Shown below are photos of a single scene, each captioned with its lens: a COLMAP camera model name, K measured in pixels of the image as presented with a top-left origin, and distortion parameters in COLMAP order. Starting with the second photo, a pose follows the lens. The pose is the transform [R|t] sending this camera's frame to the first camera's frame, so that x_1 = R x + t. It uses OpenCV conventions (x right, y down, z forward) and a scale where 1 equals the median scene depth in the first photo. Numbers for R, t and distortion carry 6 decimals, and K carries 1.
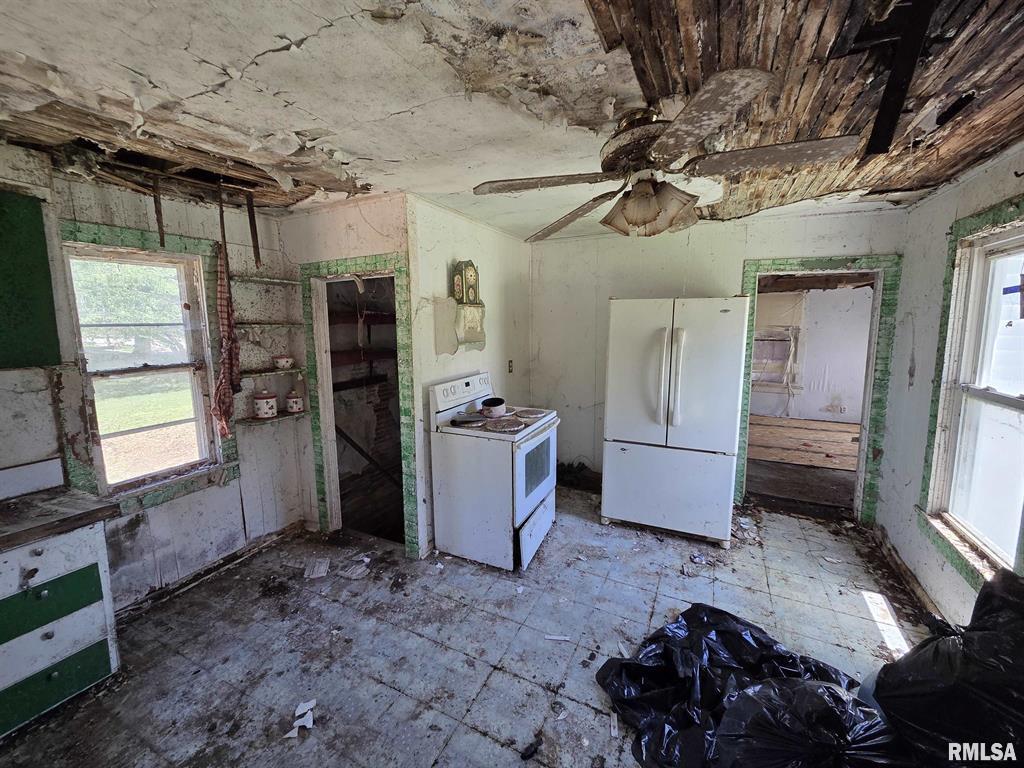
lens RADIAL K [[416.1, 0, 511.9], [0, 416.1, 381.5], [0, 0, 1]] dist [-0.002123, -0.000216]
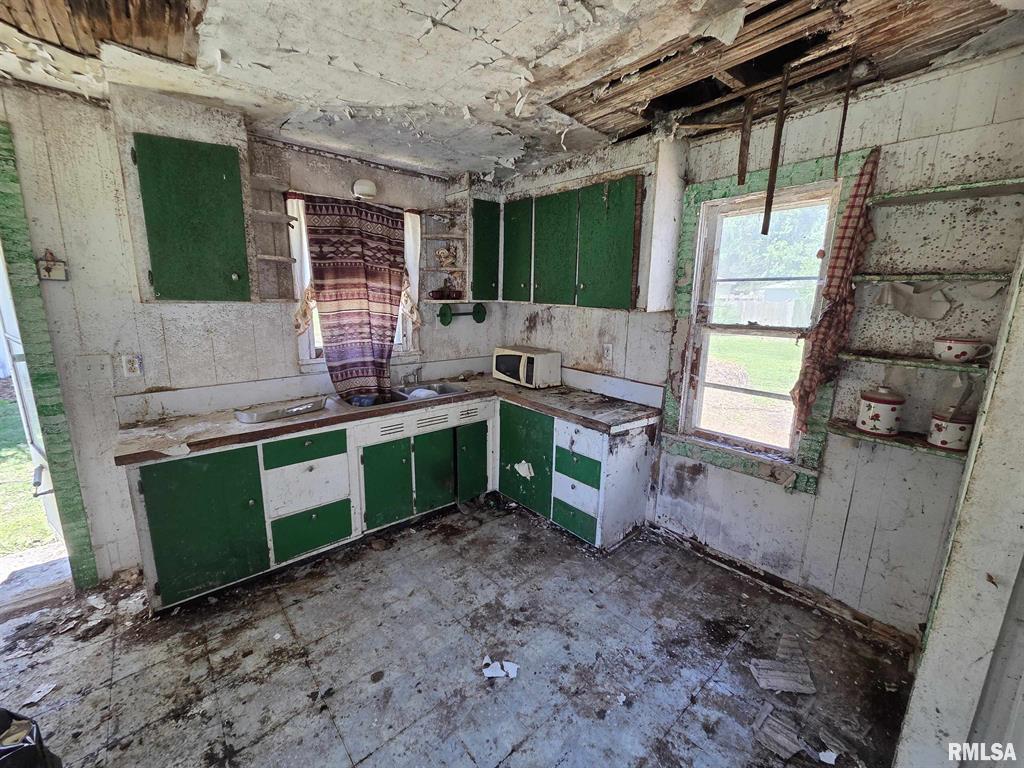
lens RADIAL K [[416.1, 0, 508.4], [0, 416.1, 379.4], [0, 0, 1]] dist [-0.002123, -0.000216]
pose [[-0.392764, 0.187809, -0.900258, 0.191152], [-0.138416, 0.955701, 0.259763, -0.087996], [0.909163, 0.226635, -0.349369, 0.885752]]
